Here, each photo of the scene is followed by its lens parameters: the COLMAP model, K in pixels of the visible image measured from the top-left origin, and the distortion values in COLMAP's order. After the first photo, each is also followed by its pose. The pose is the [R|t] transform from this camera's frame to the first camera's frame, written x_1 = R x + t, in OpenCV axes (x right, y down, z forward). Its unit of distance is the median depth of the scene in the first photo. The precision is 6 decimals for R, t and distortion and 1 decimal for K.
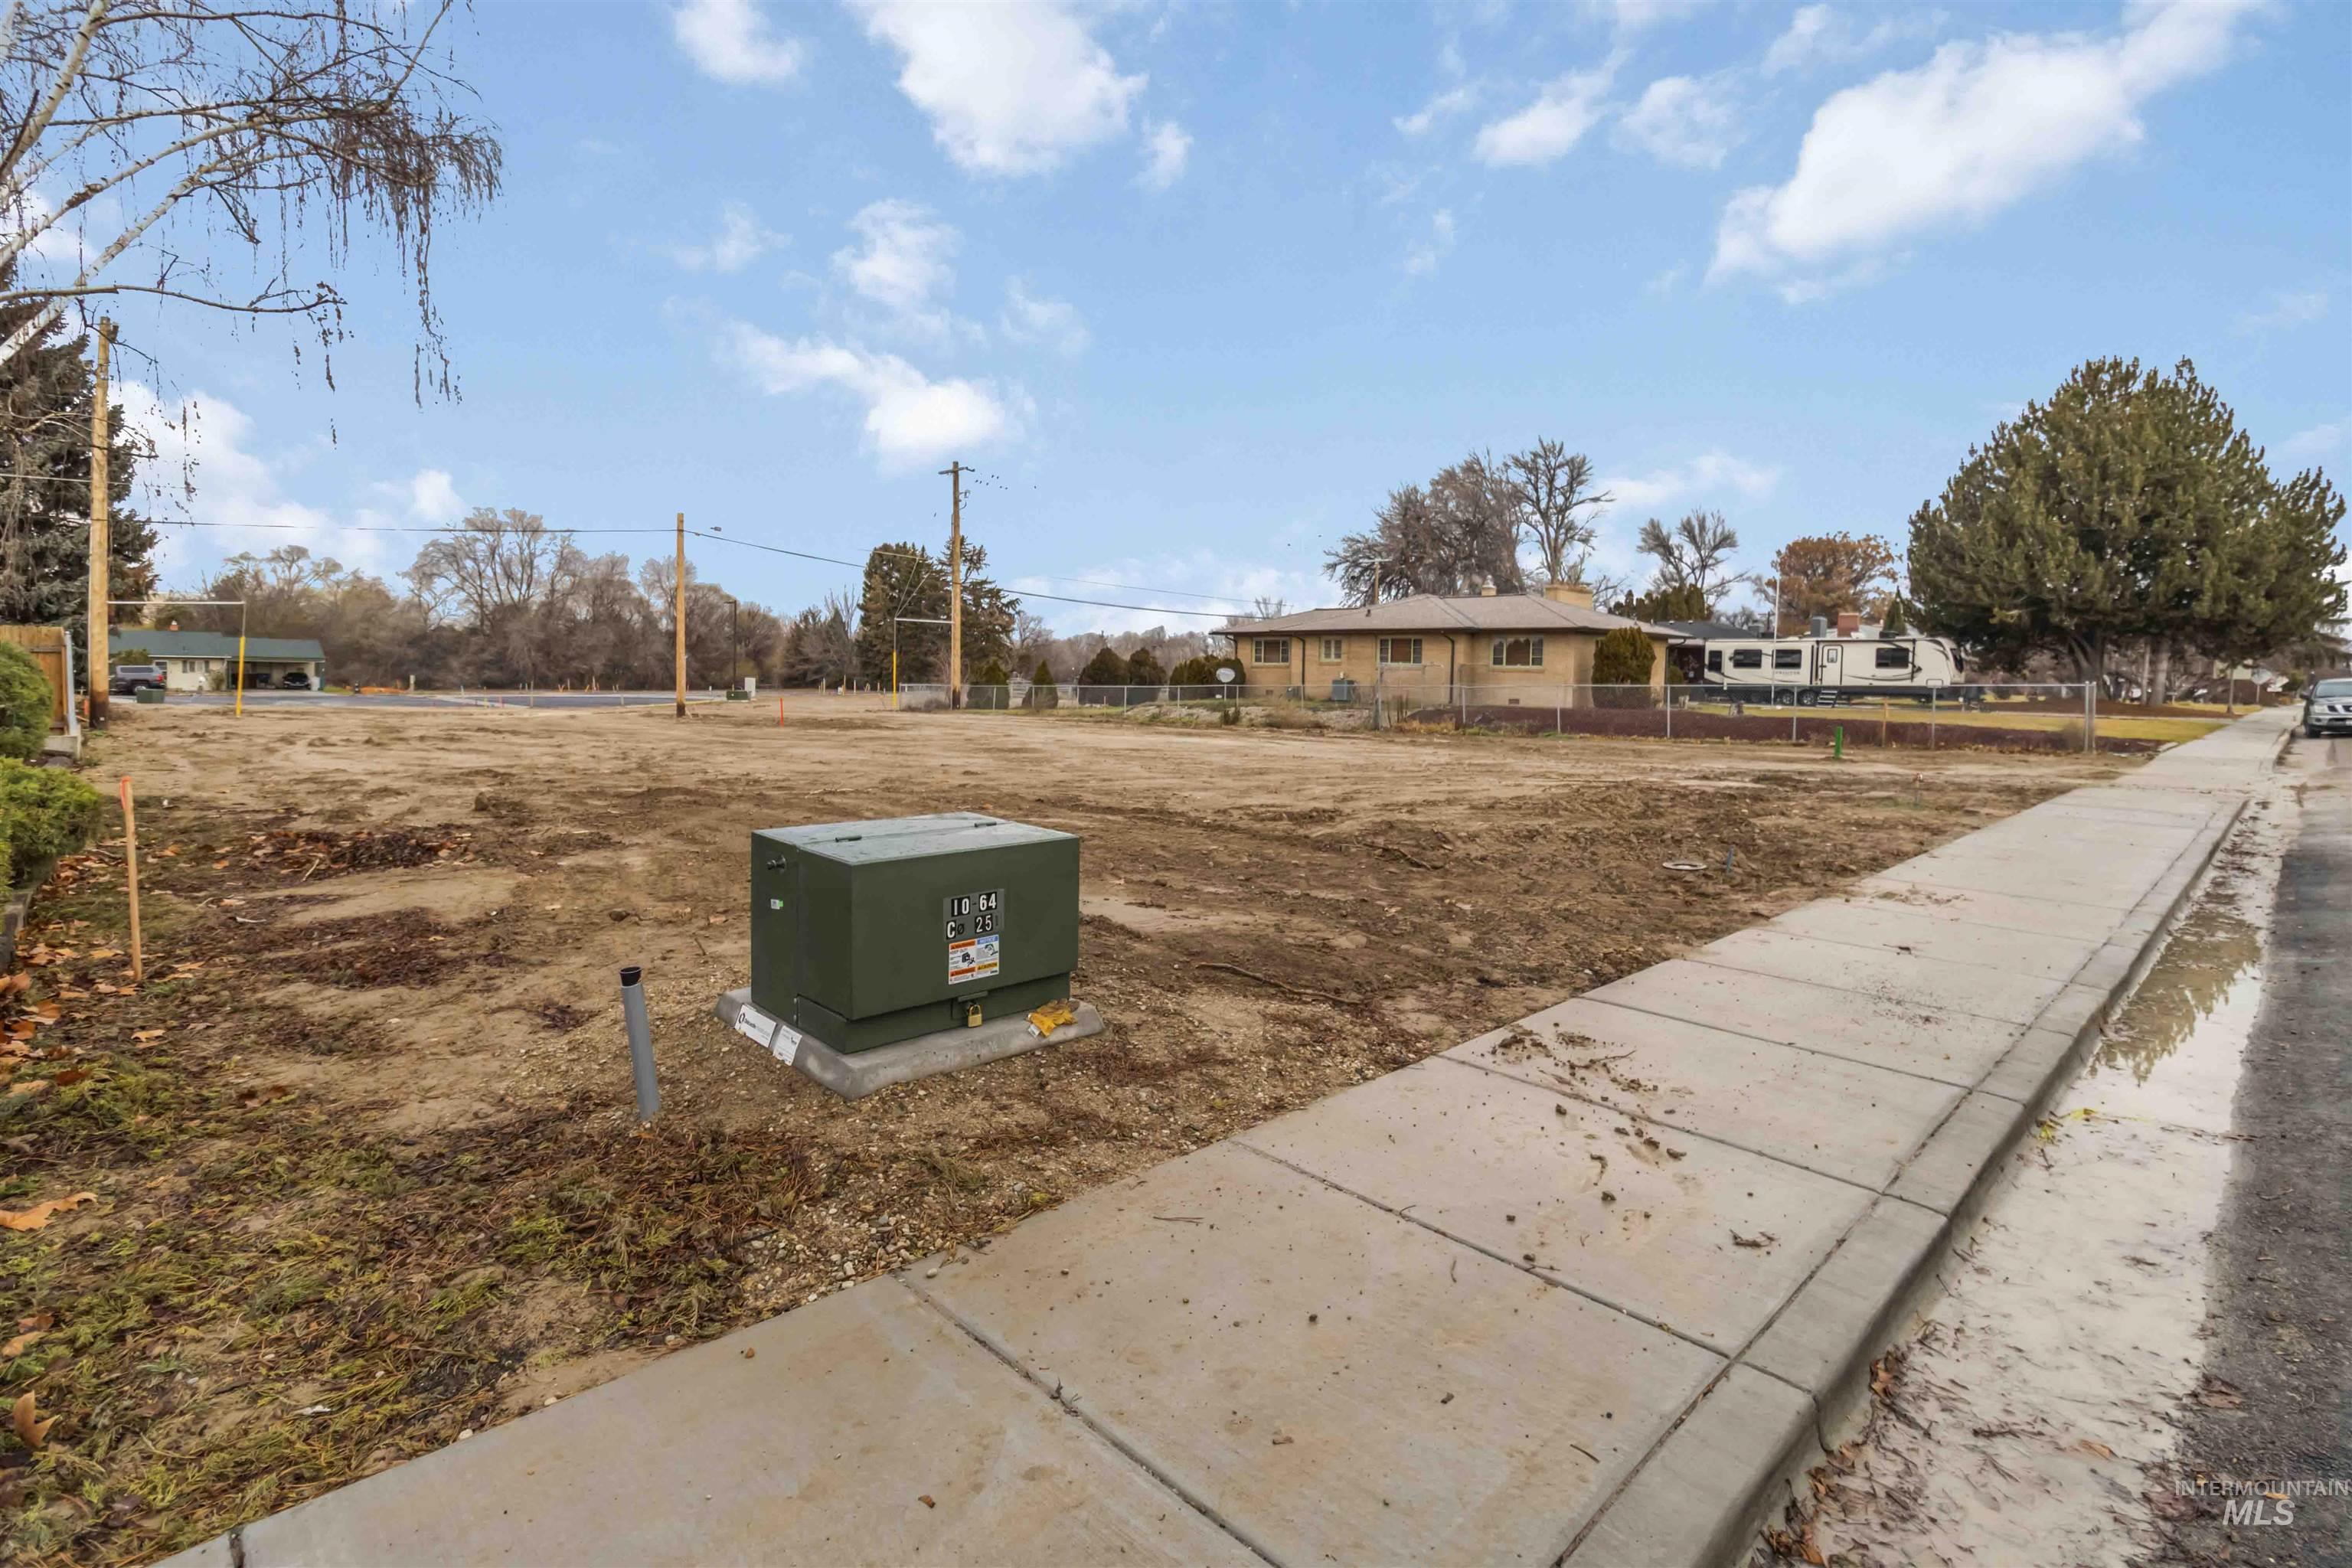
lens RADIAL K [[1124.4, 0, 1179.4], [0, 1124.4, 718.1], [0, 0, 1]] dist [0.000221, -0.000034]
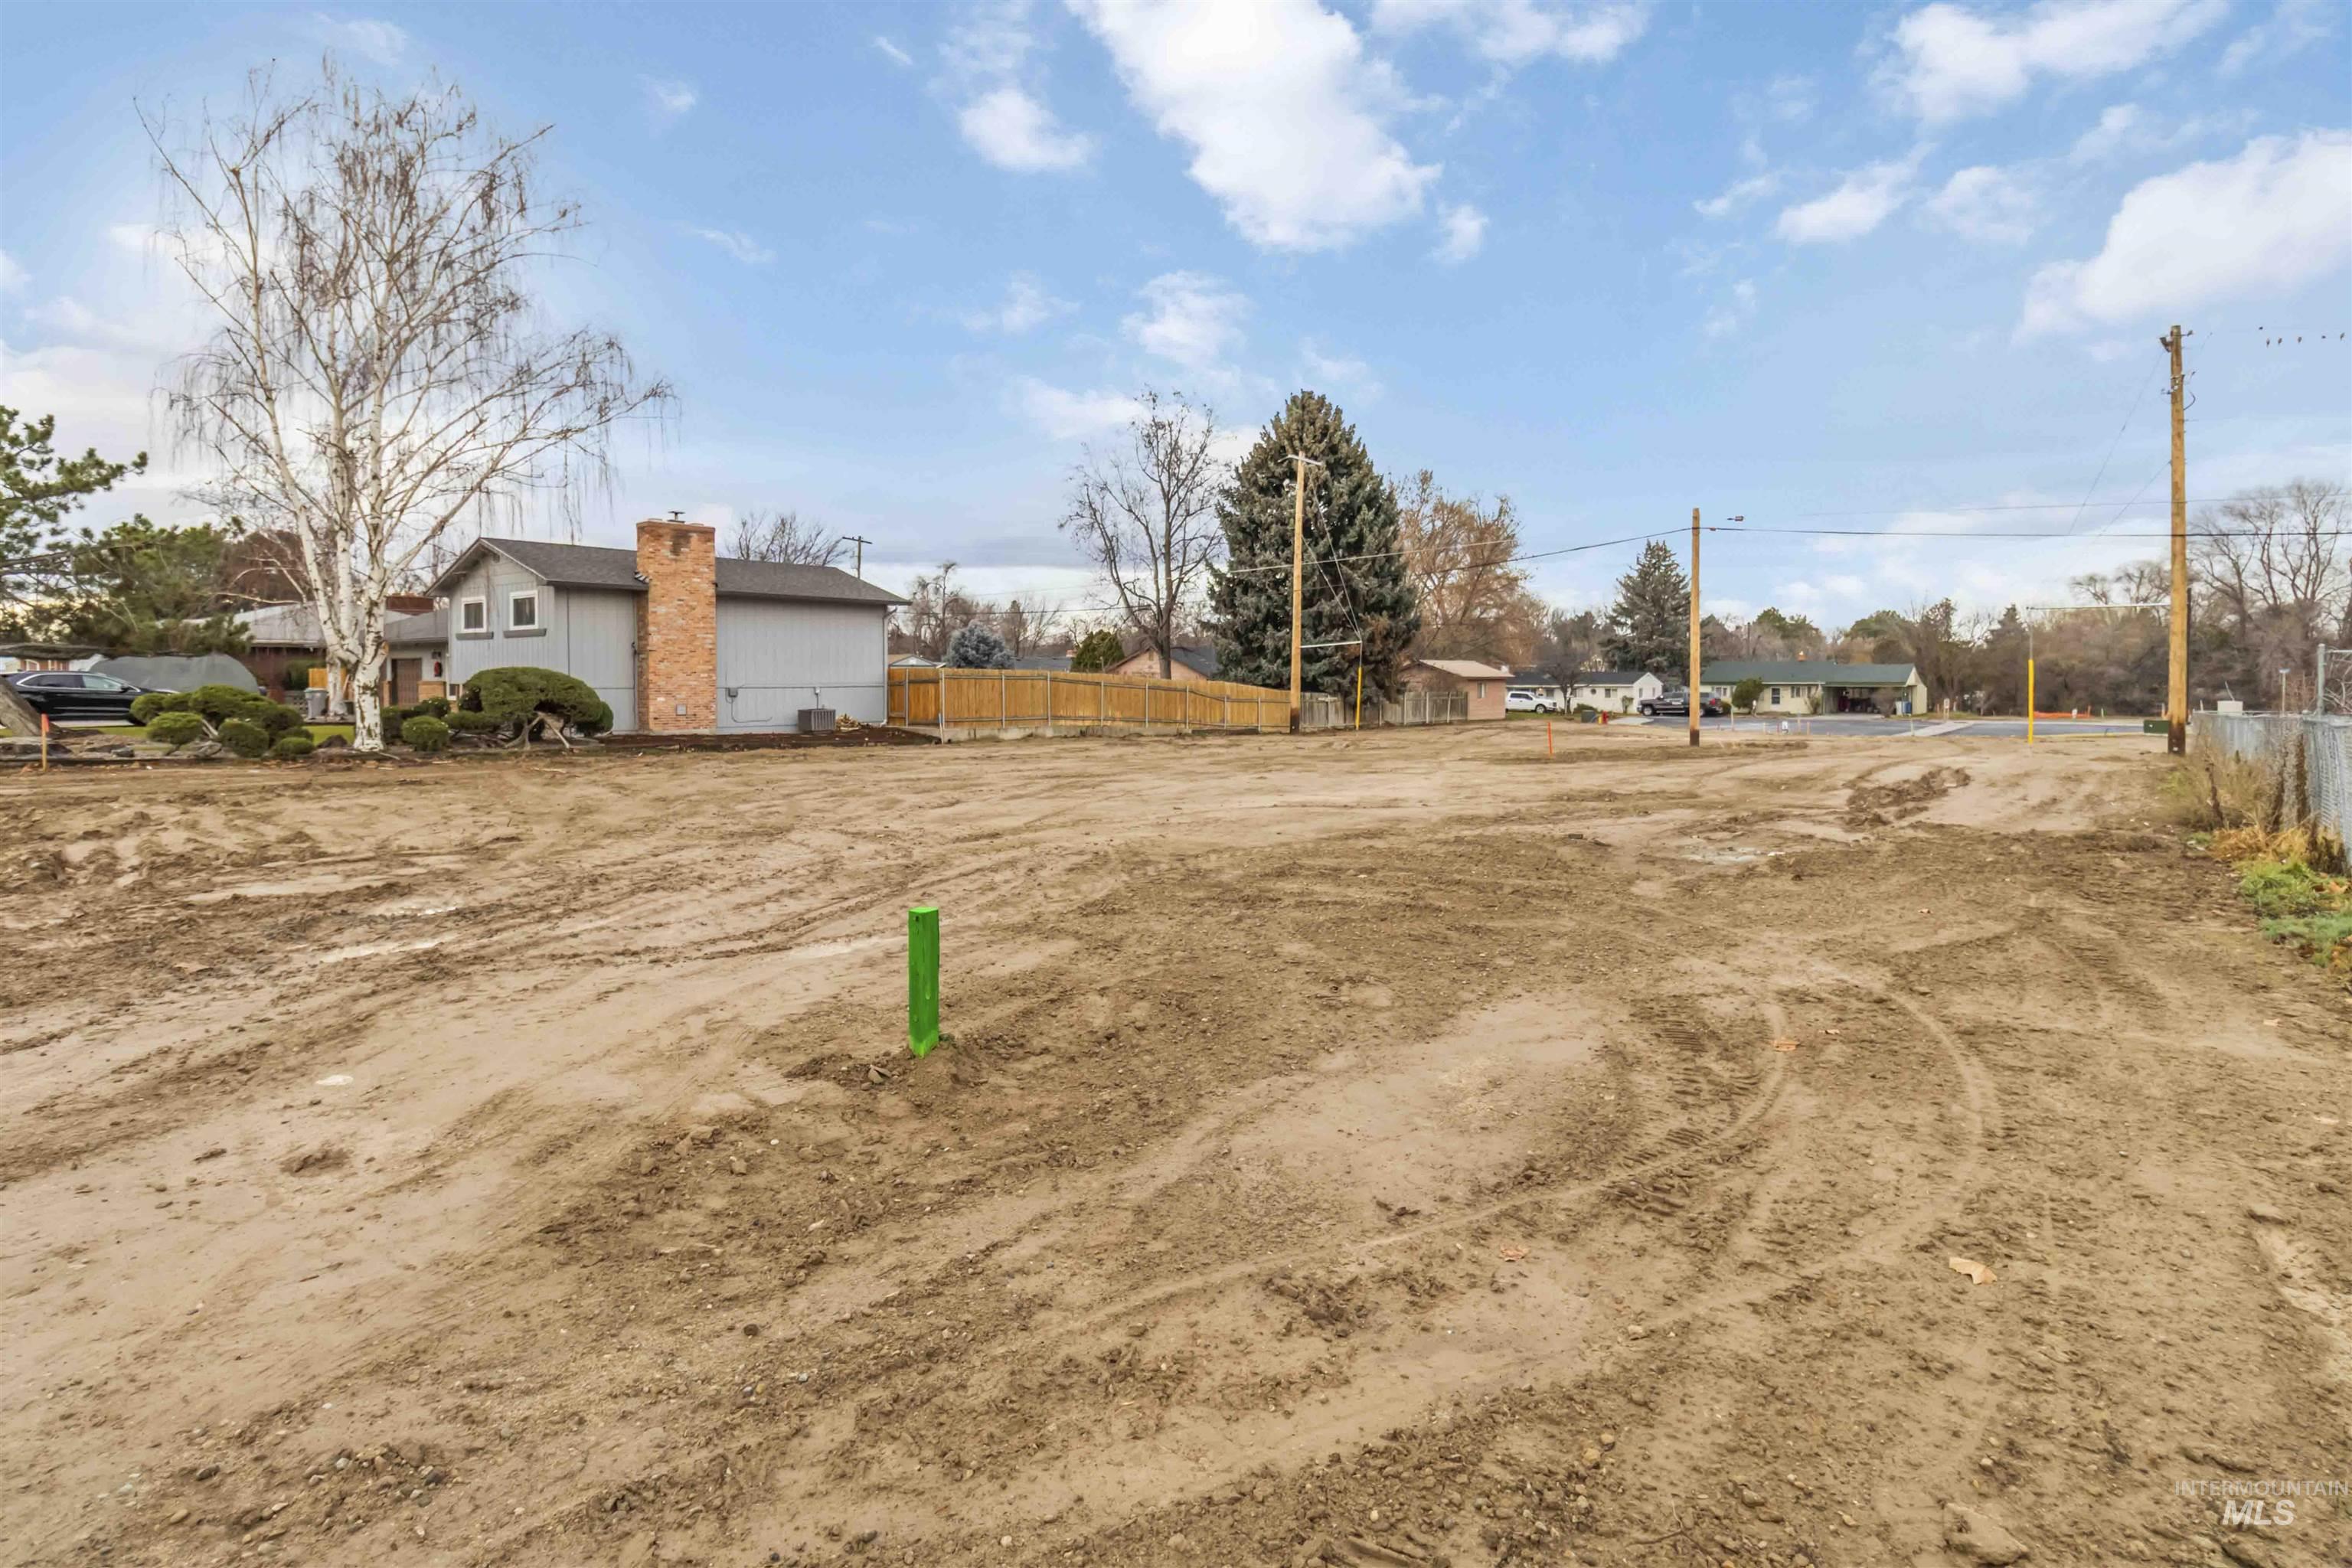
lens RADIAL K [[1173.5, 0, 1184.8], [0, 1173.5, 710.0], [0, 0, 1]] dist [-0.005325, -0.001809]
pose [[0.119363, 0.006385, -0.992830, 0.248714], [-0.037815, 0.999283, 0.001881, -0.008653], [0.992130, 0.037320, 0.119519, 0.311288]]
